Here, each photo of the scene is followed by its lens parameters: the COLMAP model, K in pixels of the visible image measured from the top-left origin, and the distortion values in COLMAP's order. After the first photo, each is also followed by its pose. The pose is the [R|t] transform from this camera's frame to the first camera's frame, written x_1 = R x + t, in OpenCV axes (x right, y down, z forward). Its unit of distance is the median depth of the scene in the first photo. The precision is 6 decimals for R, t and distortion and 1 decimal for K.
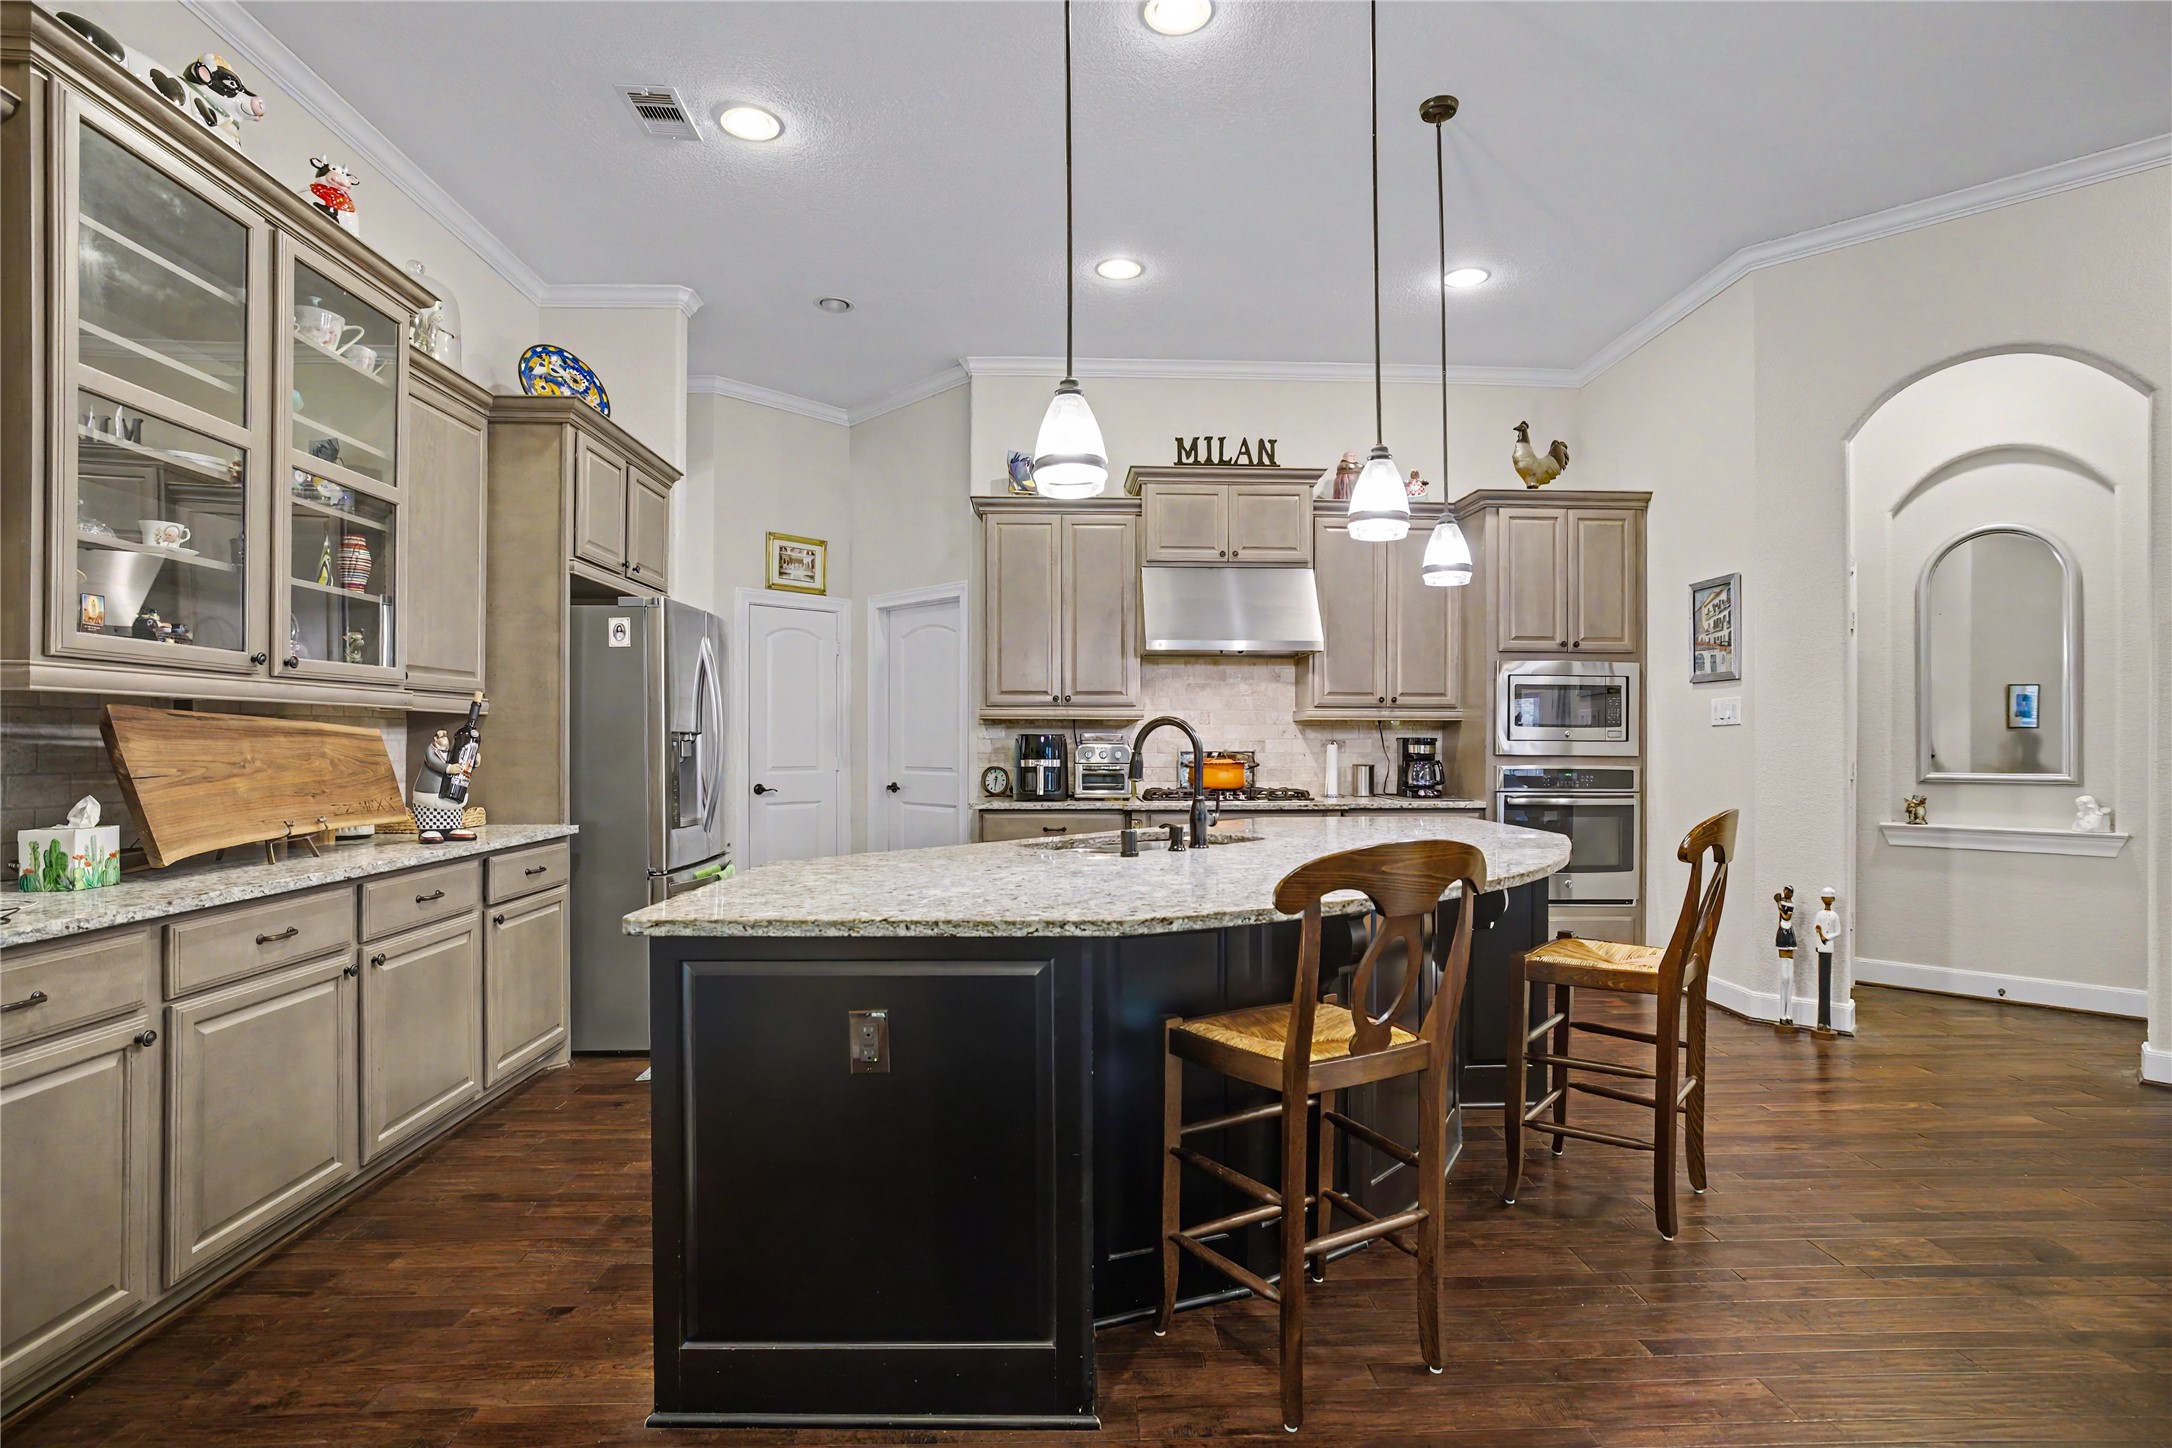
lens RADIAL K [[1056.2, 0, 1090.9], [0, 1056.2, 731.9], [0, 0, 1]] dist [-0.001043, 0.000836]
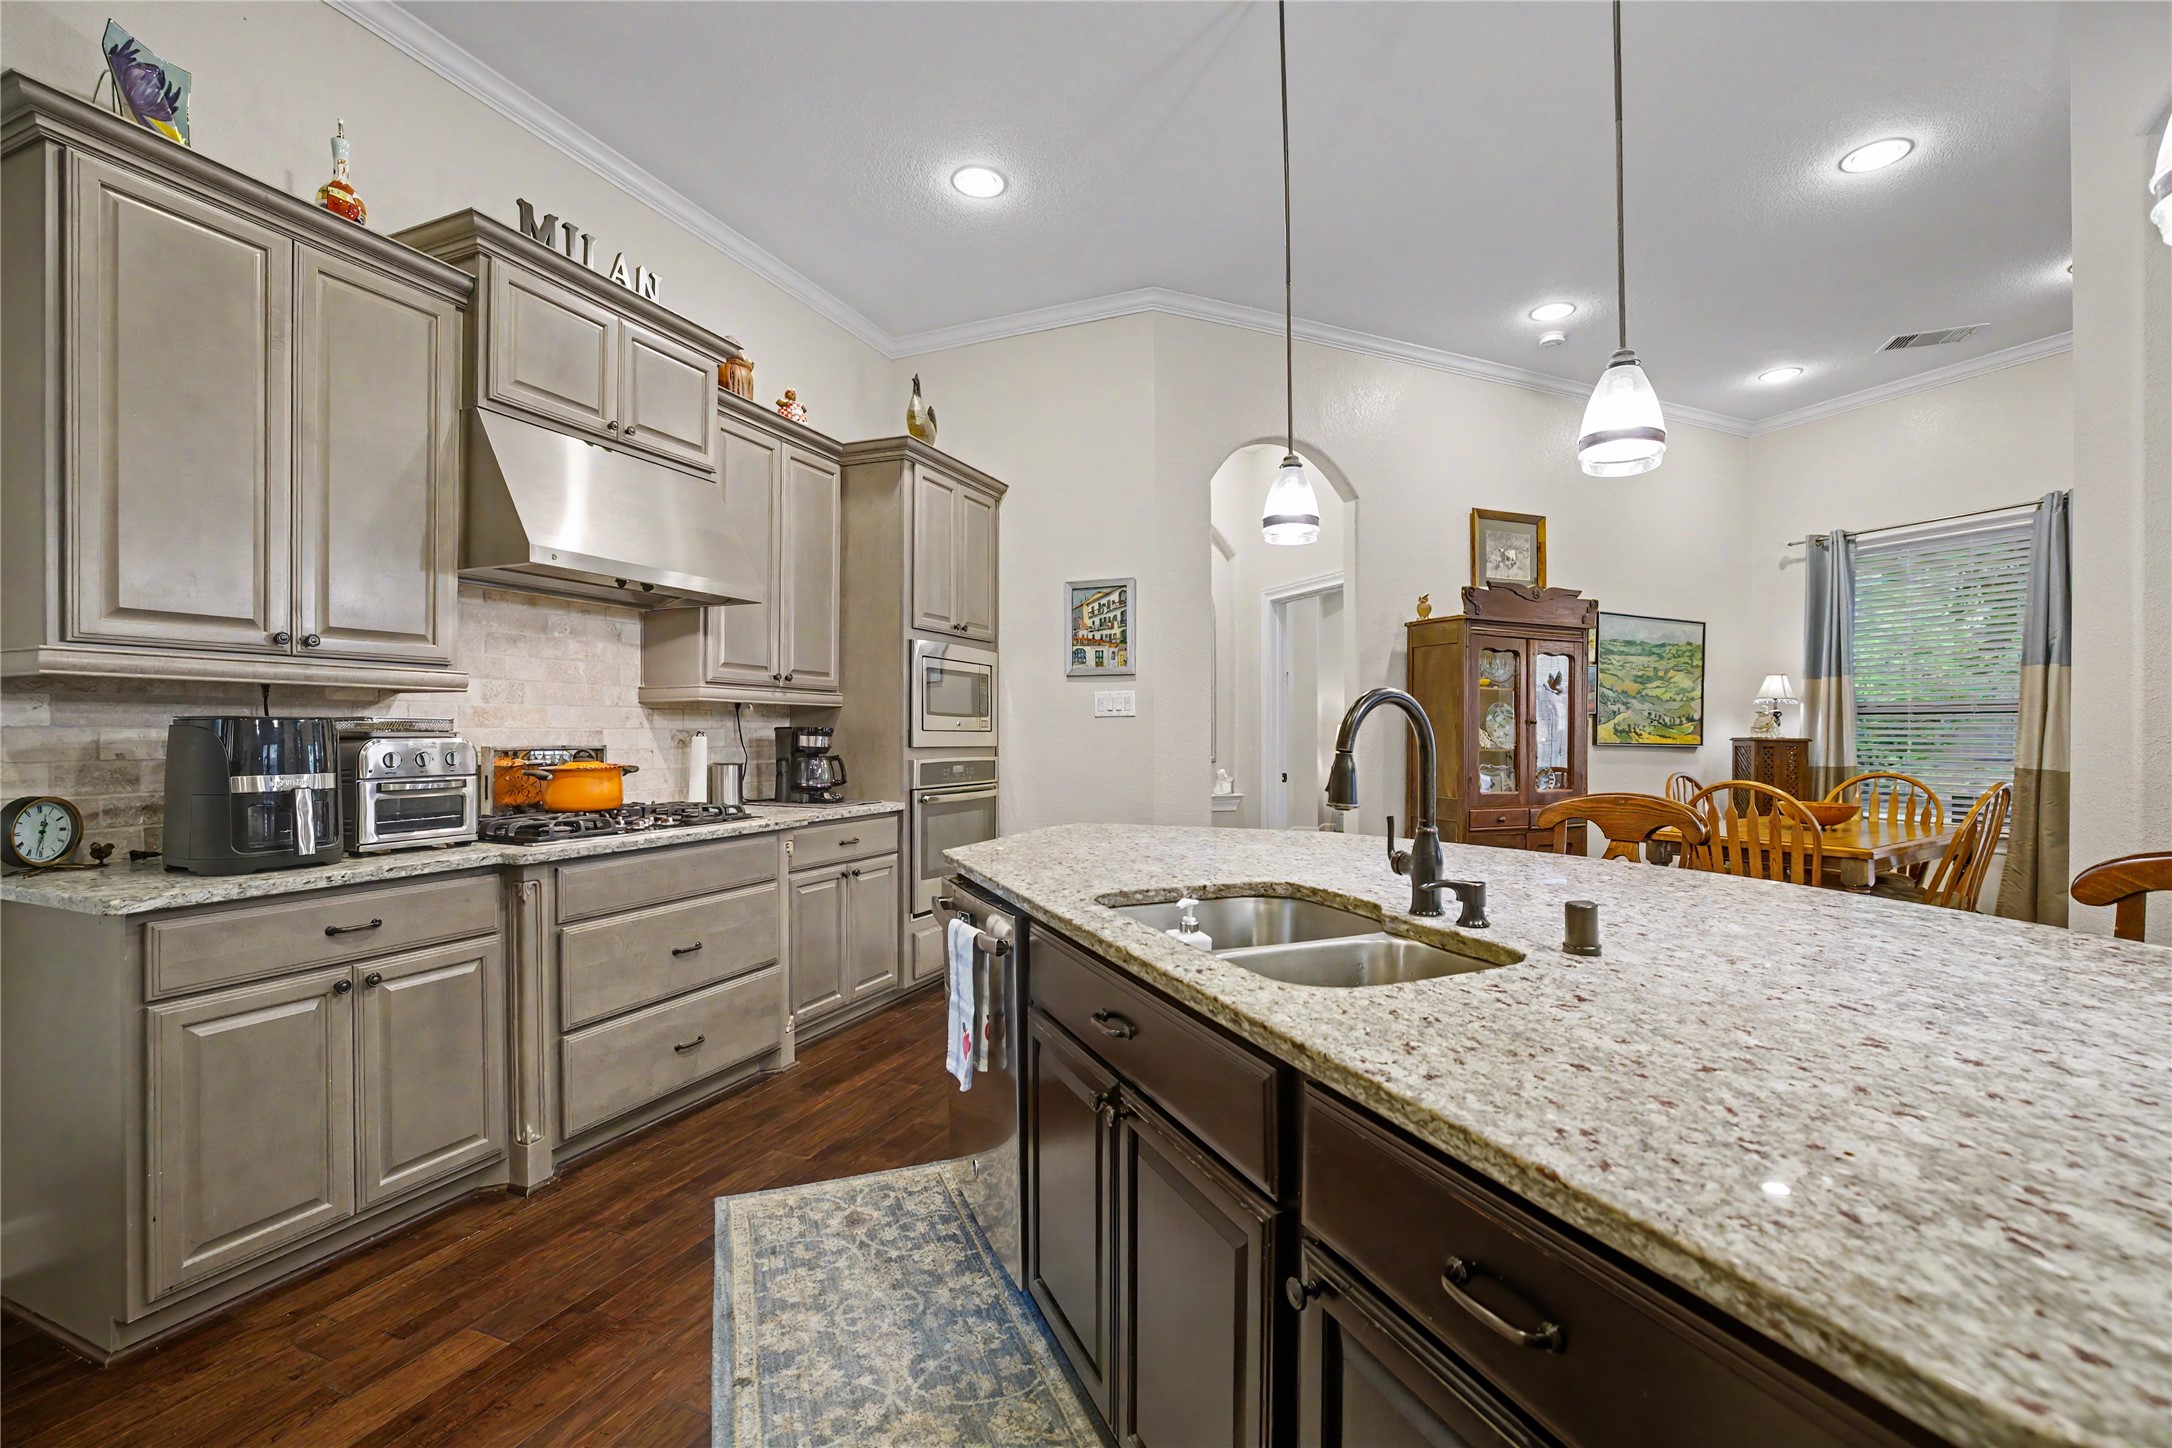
lens RADIAL K [[948.0, 0, 1096.6], [0, 948.0, 737.7], [0, 0, 1]] dist [-0.052622, 0.021895]
pose [[0.423282, -0.006563, 0.905974, -0.260013], [-0.008096, 0.999906, 0.011027, 0.004112], [-0.905962, -0.012003, 0.423189, 0.546414]]
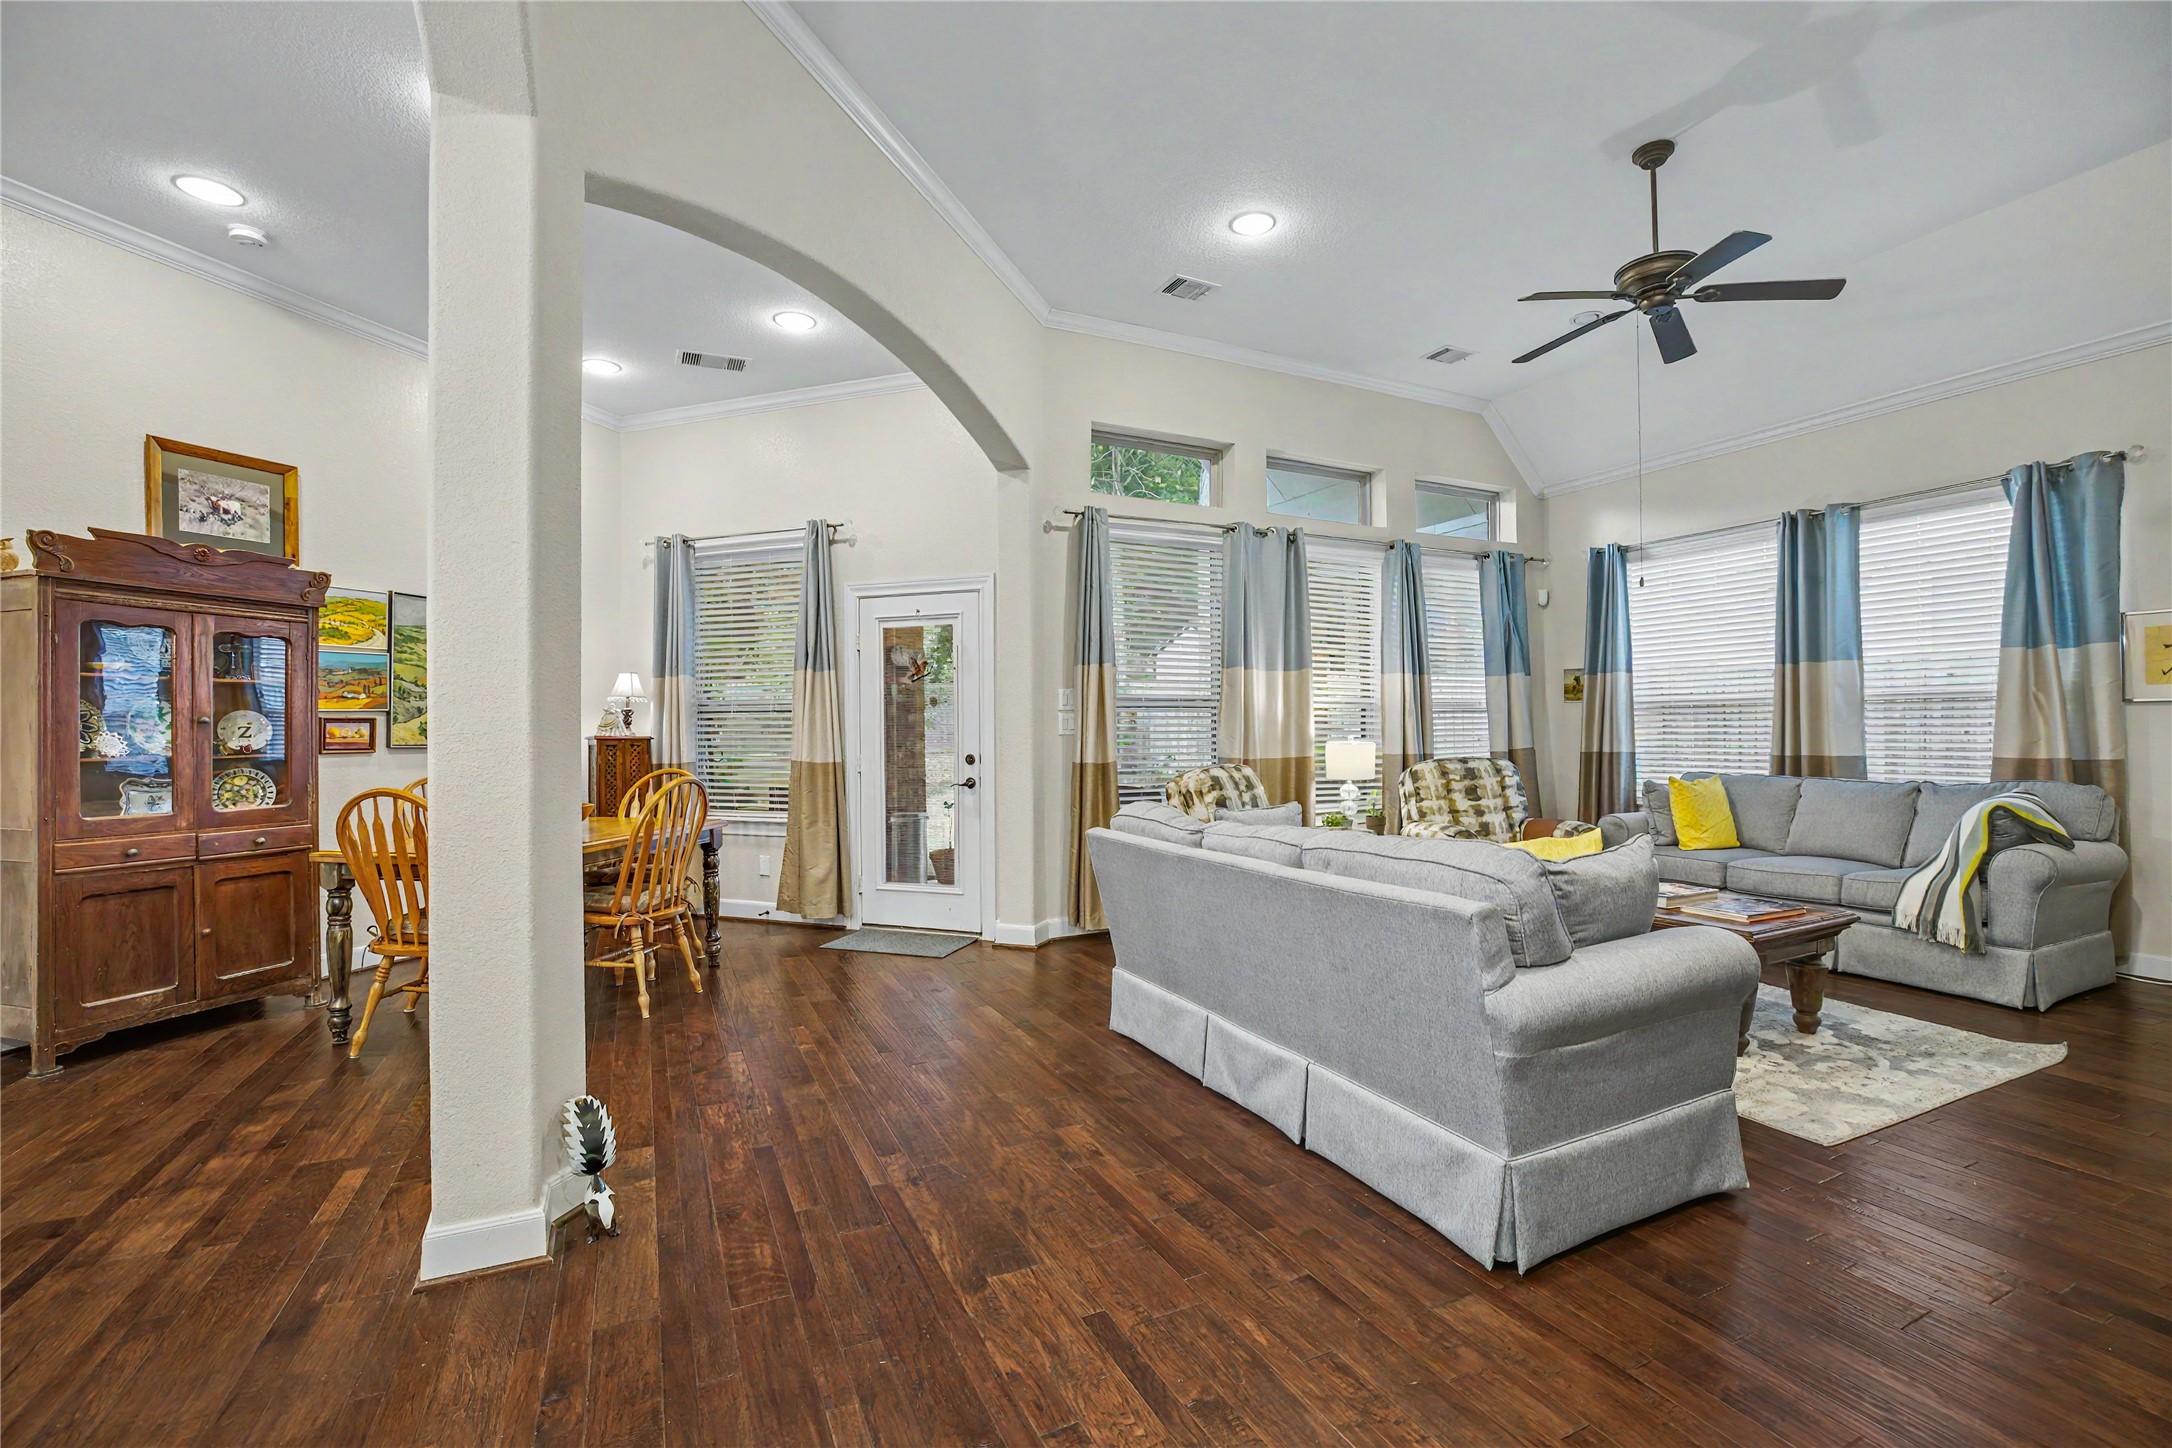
lens RADIAL K [[943.7, 0, 1096.6], [0, 943.7, 731.8], [0, 0, 1]] dist [-0.050517, 0.019240]
pose [[-0.395227, -0.003473, 0.918577, -0.148275], [-0.001062, 0.999994, 0.003324, 0.000606], [-0.918583, 0.000338, -0.395228, 0.198983]]
